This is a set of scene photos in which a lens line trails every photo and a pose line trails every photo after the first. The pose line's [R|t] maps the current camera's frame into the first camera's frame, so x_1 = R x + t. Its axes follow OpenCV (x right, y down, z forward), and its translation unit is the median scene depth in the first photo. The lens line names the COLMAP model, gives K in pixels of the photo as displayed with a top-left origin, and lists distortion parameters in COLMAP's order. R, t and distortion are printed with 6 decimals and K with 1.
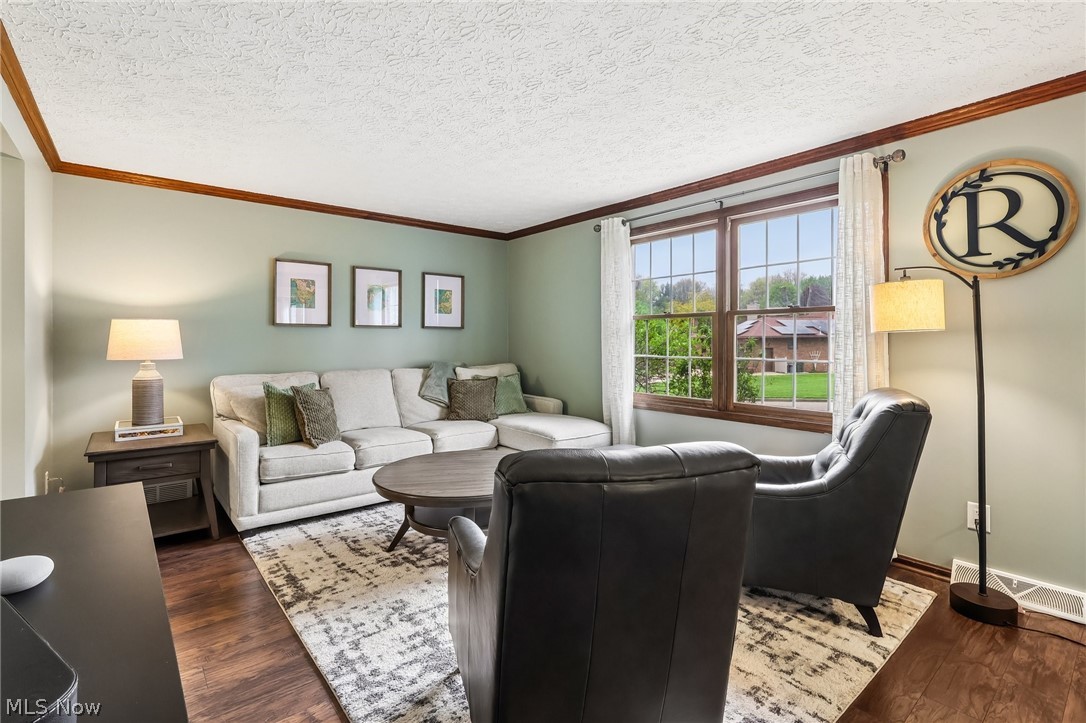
lens RADIAL K [[508.3, 0, 550.6], [0, 508.3, 344.3], [0, 0, 1]] dist [-0.001995, -0.000800]
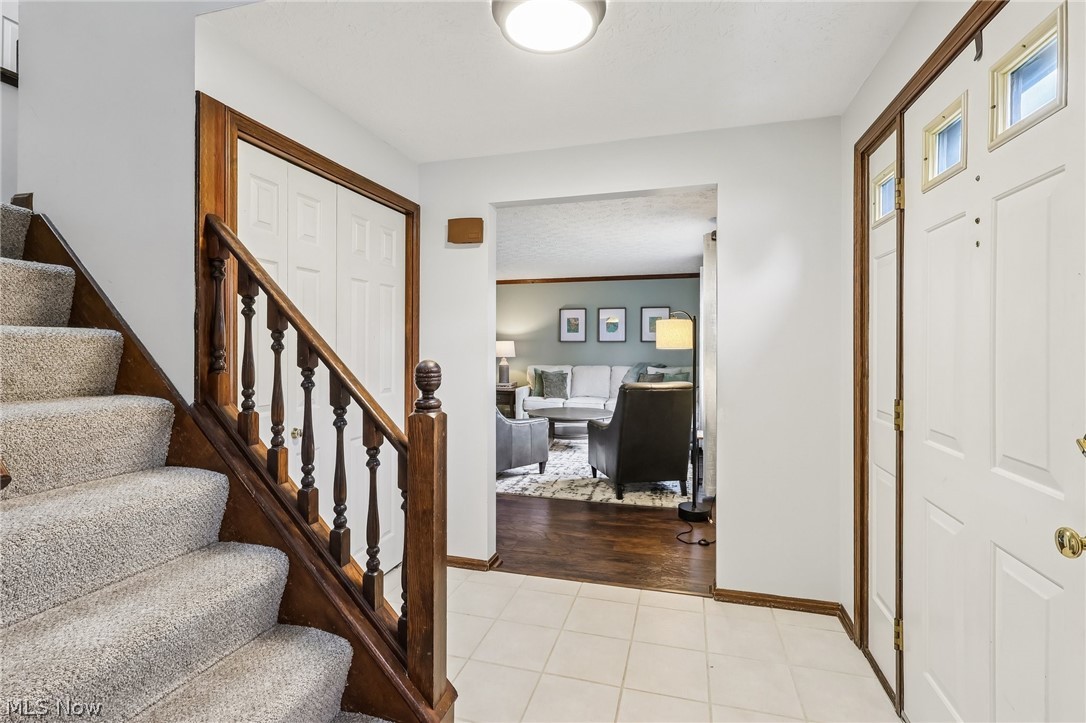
lens RADIAL K [[508.3, 0, 542.2], [0, 508.3, 352.5], [0, 0, 1]] dist [-0.001995, -0.000800]
pose [[0.561265, 0.009701, -0.827579, 1.790444], [-0.006245, 0.999952, 0.007487, -0.016403], [0.827612, 0.000966, 0.561299, -0.321326]]
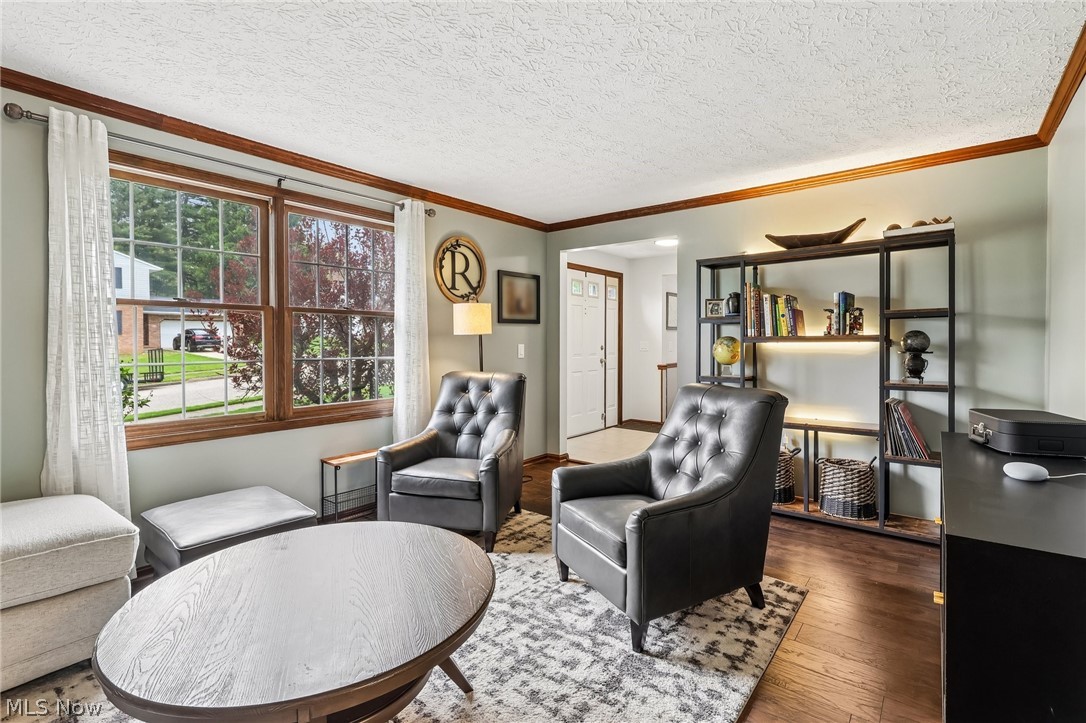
lens RADIAL K [[508.3, 0, 539.8], [0, 508.3, 345.8], [0, 0, 1]] dist [-0.001995, -0.000800]
pose [[-0.202705, -0.008867, 0.979200, -0.872481], [0.007345, 0.999917, 0.010575, -0.003997], [-0.979212, 0.009336, -0.202623, 1.067425]]
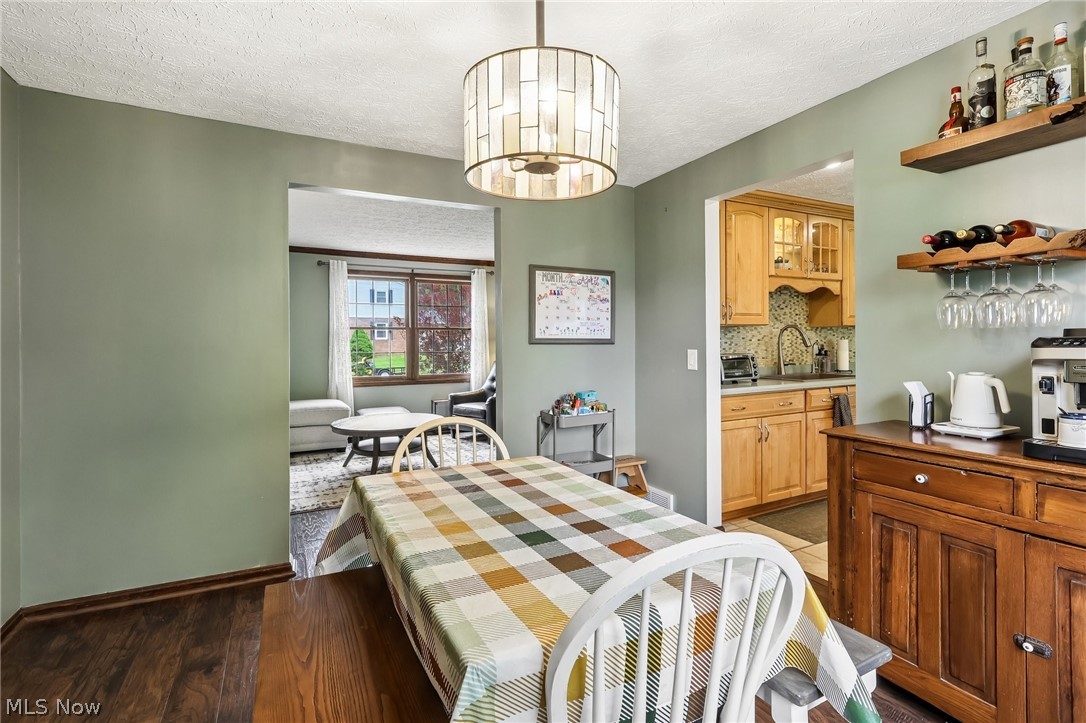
lens RADIAL K [[508.3, 0, 534.2], [0, 508.3, 342.5], [0, 0, 1]] dist [-0.001995, -0.000800]
pose [[0.226367, 0.000204, 0.974042, -2.004039], [0.017274, 0.999842, -0.004223, 0.010125], [-0.973889, 0.017782, 0.226328, 0.204679]]
